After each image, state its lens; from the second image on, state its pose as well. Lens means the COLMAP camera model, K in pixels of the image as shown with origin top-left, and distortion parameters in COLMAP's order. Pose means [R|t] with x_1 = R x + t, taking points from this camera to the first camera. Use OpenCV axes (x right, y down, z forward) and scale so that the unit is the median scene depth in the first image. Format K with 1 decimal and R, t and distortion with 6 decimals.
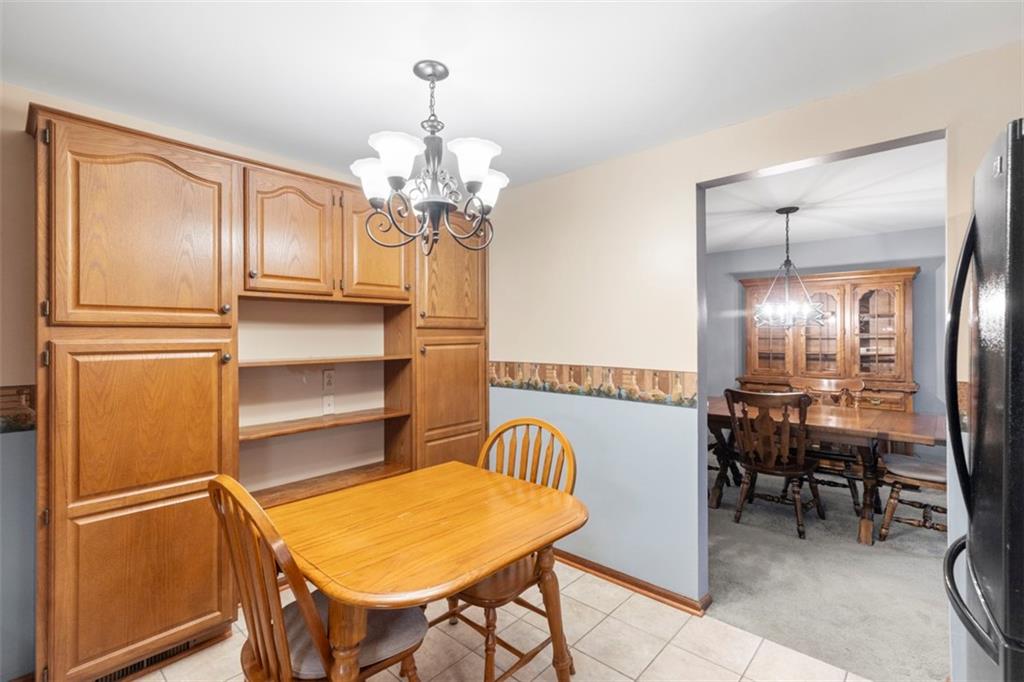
lens RADIAL K [[471.5, 0, 514.1], [0, 471.5, 335.6], [0, 0, 1]] dist [0.017705, -0.000054]
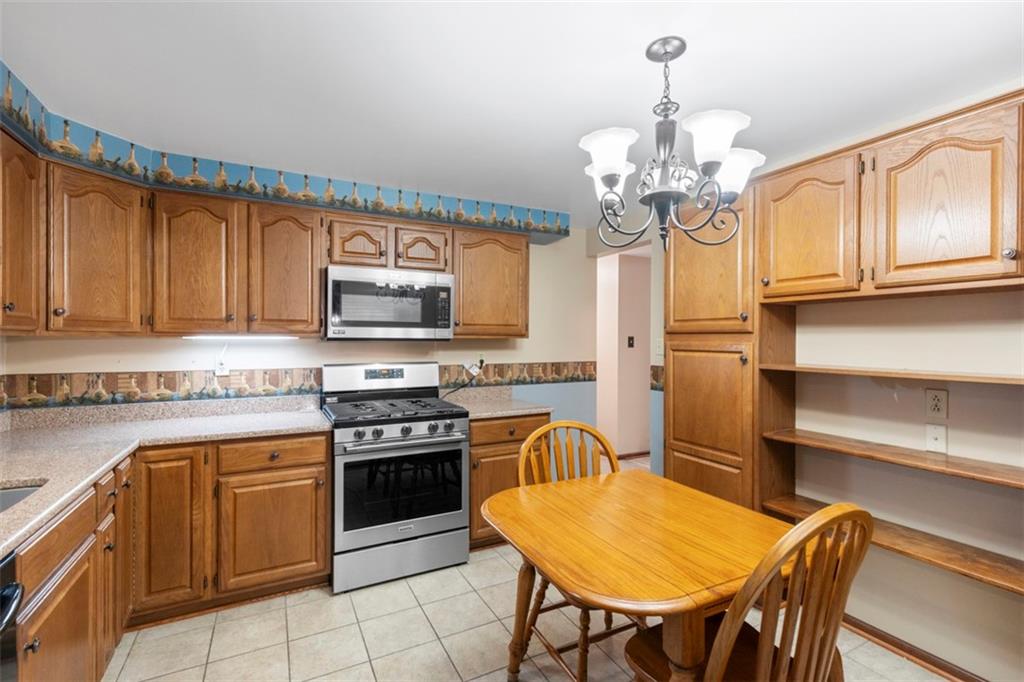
lens RADIAL K [[471.5, 0, 516.5], [0, 471.5, 342.9], [0, 0, 1]] dist [0.017705, -0.000054]
pose [[-0.346141, 0.016270, -0.938041, 1.147511], [0.002763, 0.999863, 0.016322, -0.022579], [0.938178, 0.003058, -0.346138, 1.528892]]
